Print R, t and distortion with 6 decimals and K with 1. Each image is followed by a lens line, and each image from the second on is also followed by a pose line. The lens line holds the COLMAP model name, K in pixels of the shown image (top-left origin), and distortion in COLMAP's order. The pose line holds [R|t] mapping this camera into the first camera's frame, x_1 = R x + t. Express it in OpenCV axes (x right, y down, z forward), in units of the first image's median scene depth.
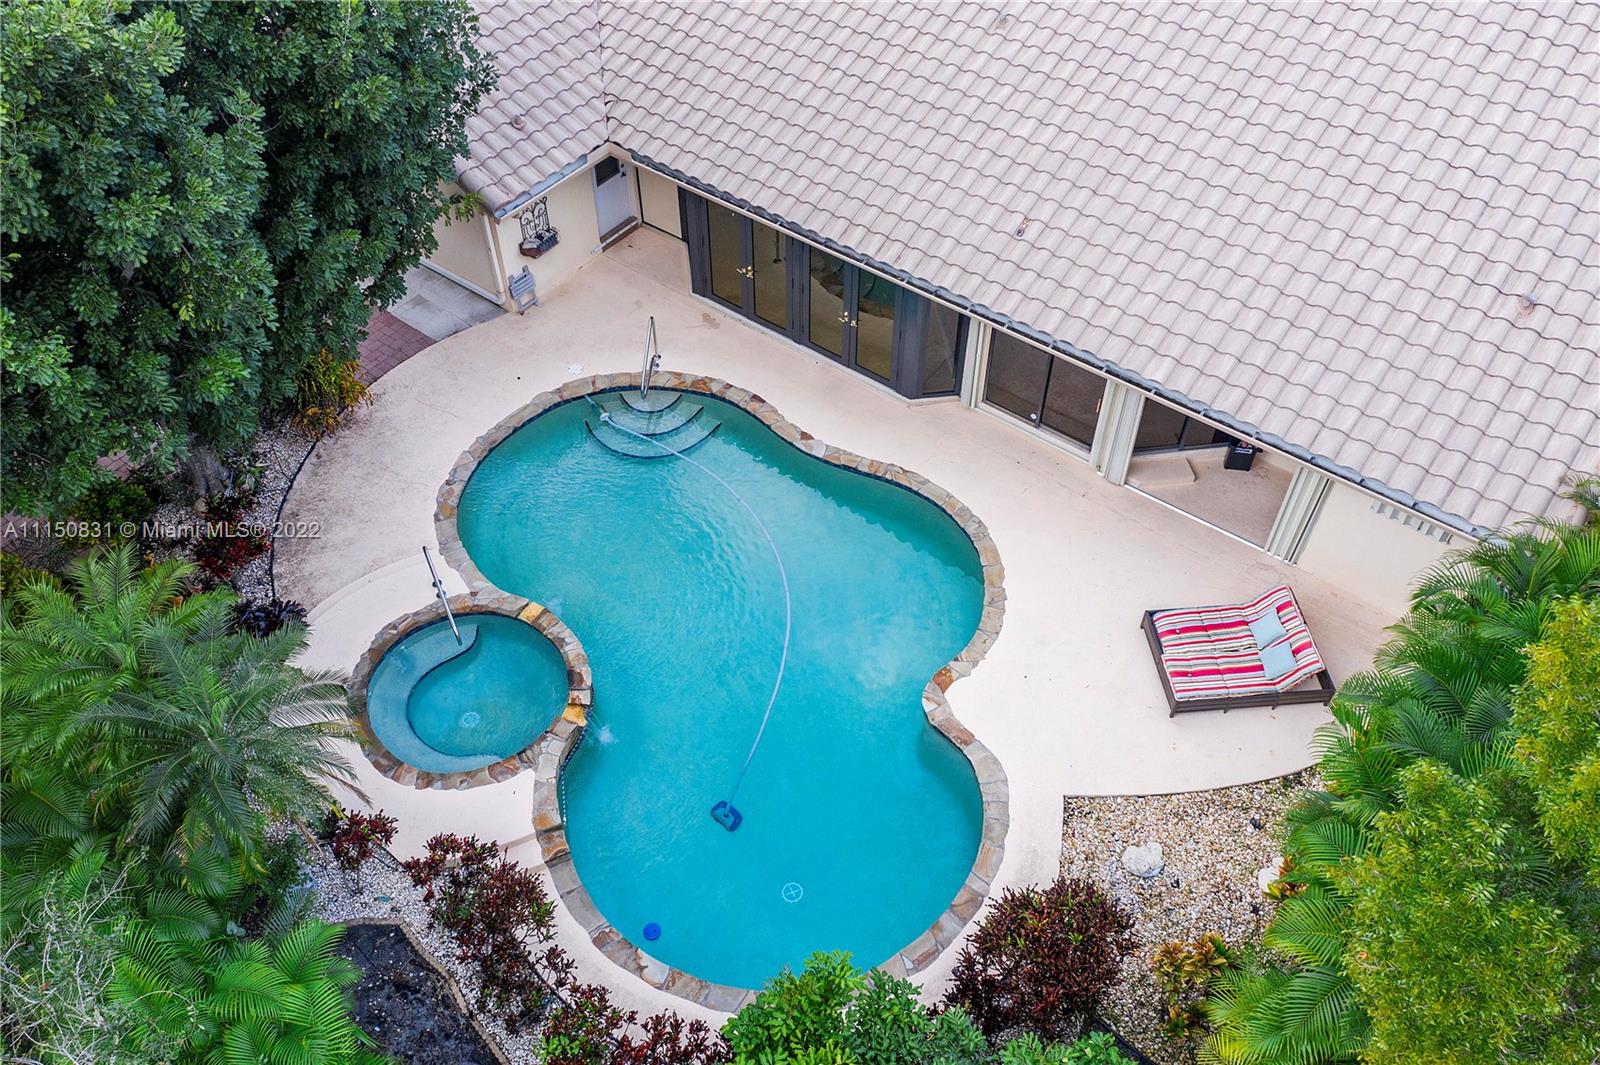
lens RADIAL K [[1262.5, 0, 806.7], [0, 1262.5, 531.6], [0, 0, 1]] dist [-0.027262, 0.004949]
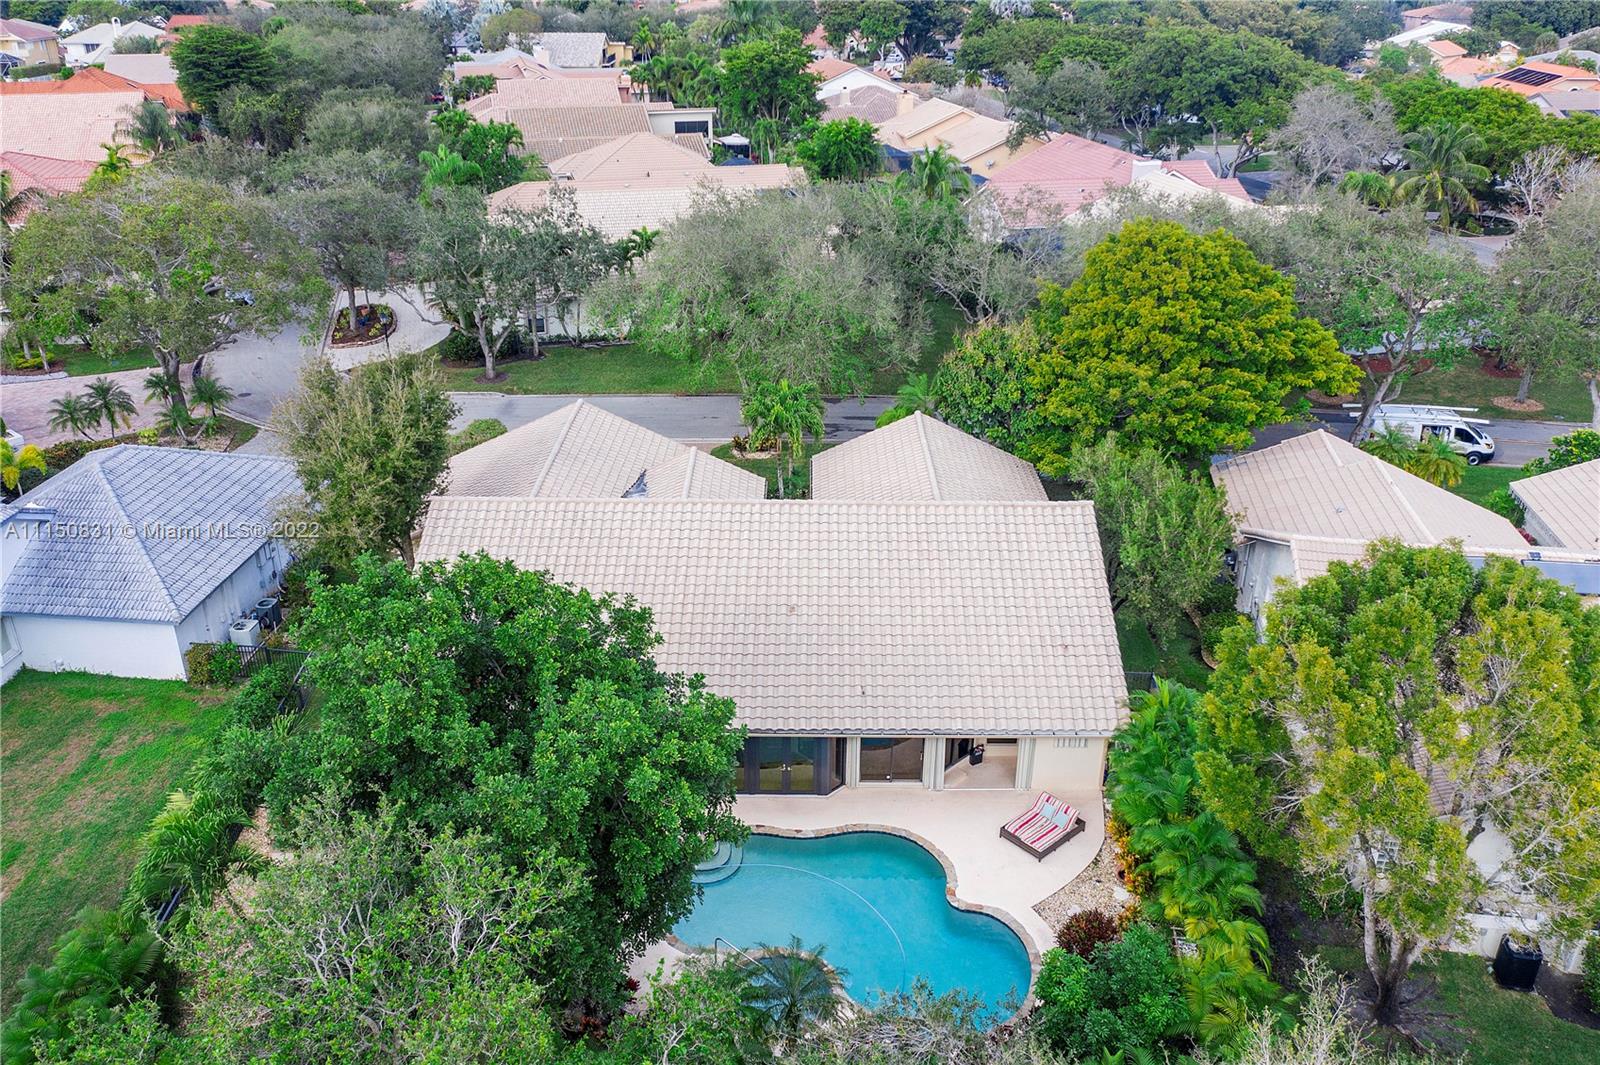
lens RADIAL K [[1262.5, 0, 799.4], [0, 1262.5, 531.1], [0, 0, 1]] dist [-0.027262, 0.004949]
pose [[0.799230, -0.248810, 0.547107, -1.013965], [0.443931, 0.858024, -0.258301, 0.029535], [-0.405163, 0.449319, 0.796213, -0.774063]]
